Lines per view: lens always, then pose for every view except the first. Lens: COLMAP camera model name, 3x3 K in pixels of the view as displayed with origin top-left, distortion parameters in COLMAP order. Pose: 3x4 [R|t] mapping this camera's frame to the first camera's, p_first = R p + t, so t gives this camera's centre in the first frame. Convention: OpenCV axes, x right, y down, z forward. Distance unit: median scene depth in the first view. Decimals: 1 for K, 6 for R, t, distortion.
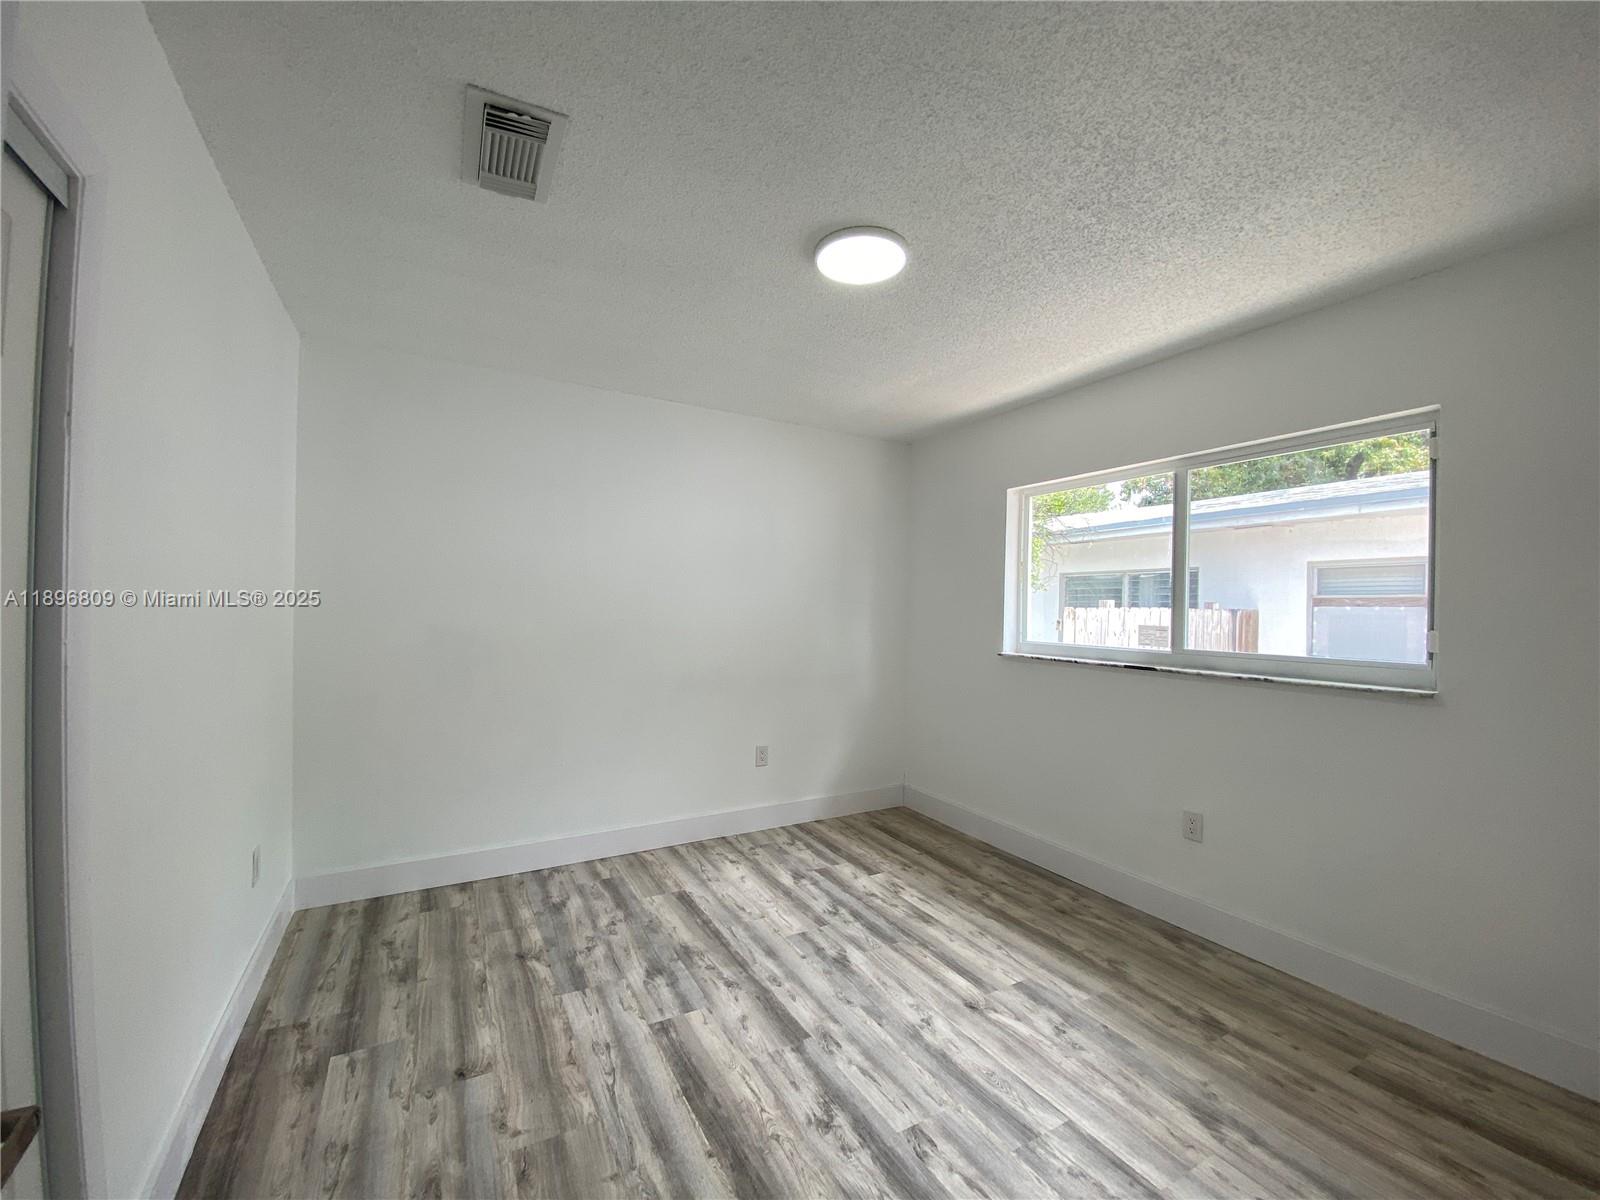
lens RADIAL K [[650.4, 0, 800.0], [0, 650.4, 600.0], [0, 0, 1]] dist [0.032124, -0.024063]
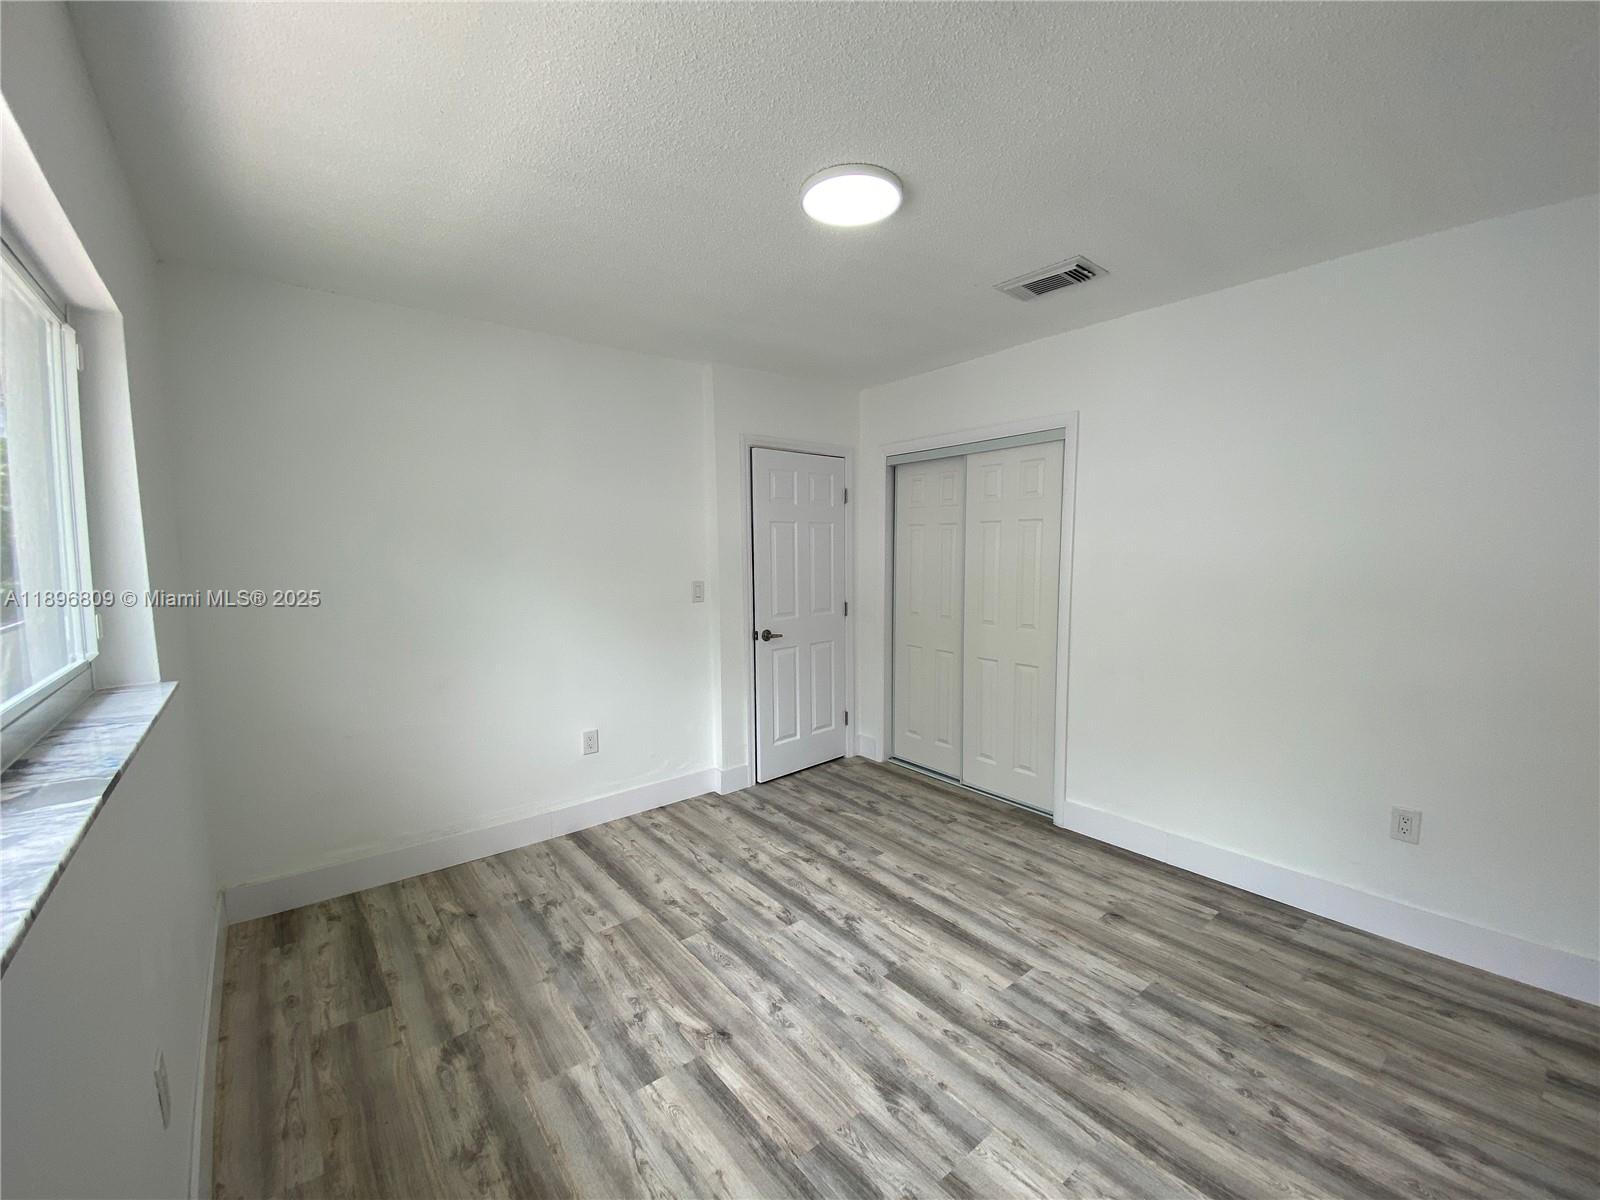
lens RADIAL K [[650.4, 0, 800.0], [0, 650.4, 600.0], [0, 0, 1]] dist [0.032124, -0.024063]
pose [[-0.984901, 0.005667, -0.173024, 0.329615], [-0.006202, 0.997668, 0.067977, -0.022217], [0.173006, 0.068024, -0.982569, 1.962304]]
